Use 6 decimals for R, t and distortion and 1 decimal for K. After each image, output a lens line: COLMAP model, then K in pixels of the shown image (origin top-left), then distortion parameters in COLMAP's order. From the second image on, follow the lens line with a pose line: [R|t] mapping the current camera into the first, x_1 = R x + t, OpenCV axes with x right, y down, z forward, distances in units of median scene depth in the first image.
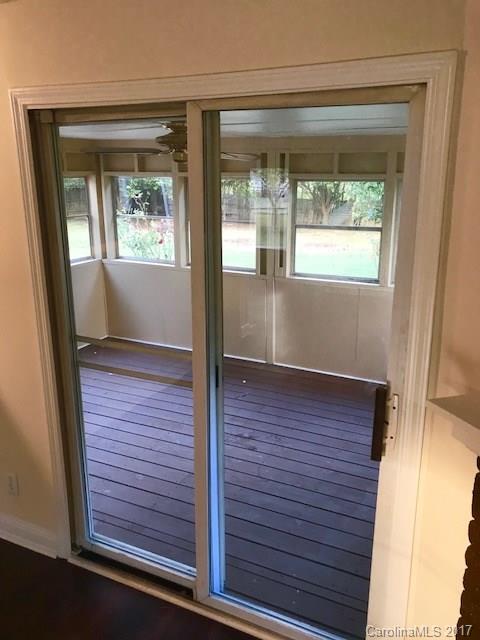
lens RADIAL K [[543.5, 0, 240.0], [0, 543.5, 320.0], [0, 0, 1]] dist [0.069660, -0.143240]
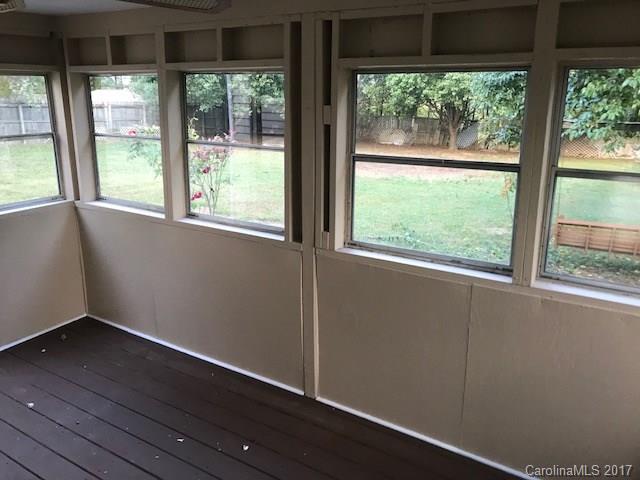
lens RADIAL K [[543.5, 0, 303.0], [0, 543.5, 226.0], [0, 0, 1]] dist [0.069660, -0.143240]
pose [[0.992998, 0.027679, -0.114840, 0.098622], [-0.030392, 0.999297, -0.021944, -0.077327], [0.114152, 0.025280, 0.993142, 0.391414]]
